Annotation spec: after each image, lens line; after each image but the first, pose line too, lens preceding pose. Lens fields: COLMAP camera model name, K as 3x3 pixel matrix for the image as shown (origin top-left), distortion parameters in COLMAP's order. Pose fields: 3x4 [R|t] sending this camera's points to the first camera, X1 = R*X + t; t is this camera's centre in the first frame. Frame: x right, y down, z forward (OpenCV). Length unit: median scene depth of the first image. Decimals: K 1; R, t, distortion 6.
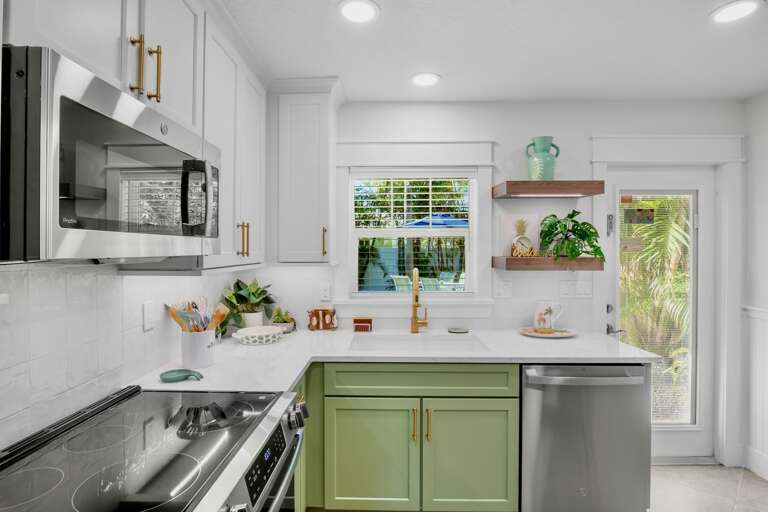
lens RADIAL K [[372.6, 0, 383.2], [0, 372.6, 244.6], [0, 0, 1]] dist [-0.025767, -0.000014]
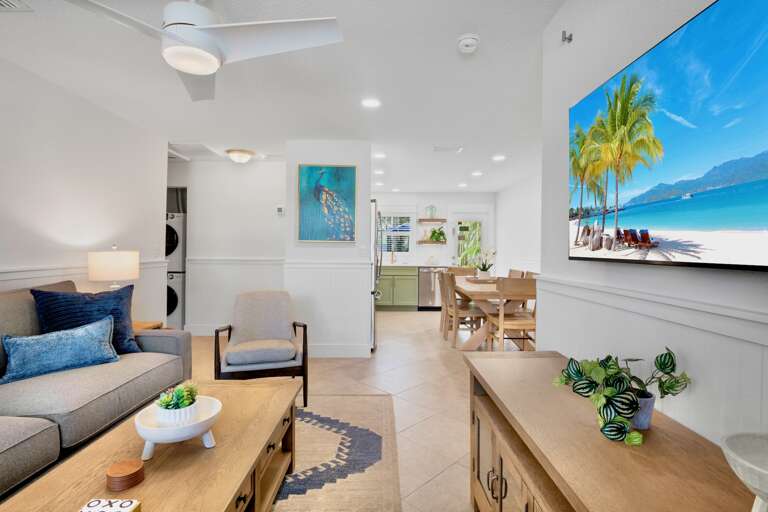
lens RADIAL K [[372.6, 0, 383.2], [0, 372.6, 244.6], [0, 0, 1]] dist [-0.025767, -0.000014]
pose [[0.999561, 0.010354, 0.027755, -0.090495], [-0.010241, 0.999939, -0.004230, 0.085595], [-0.027797, 0.003944, 0.999606, -2.341639]]
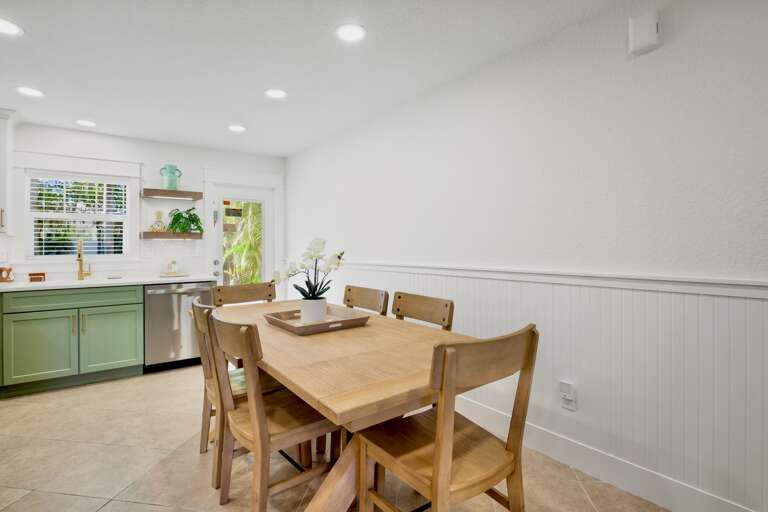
lens RADIAL K [[372.6, 0, 383.2], [0, 372.6, 244.6], [0, 0, 1]] dist [-0.025767, -0.000014]
pose [[0.780928, -0.000451, 0.624621, 0.120515], [0.000088, 1.000000, 0.000612, 0.090185], [-0.624621, -0.000423, 0.780928, -1.015213]]
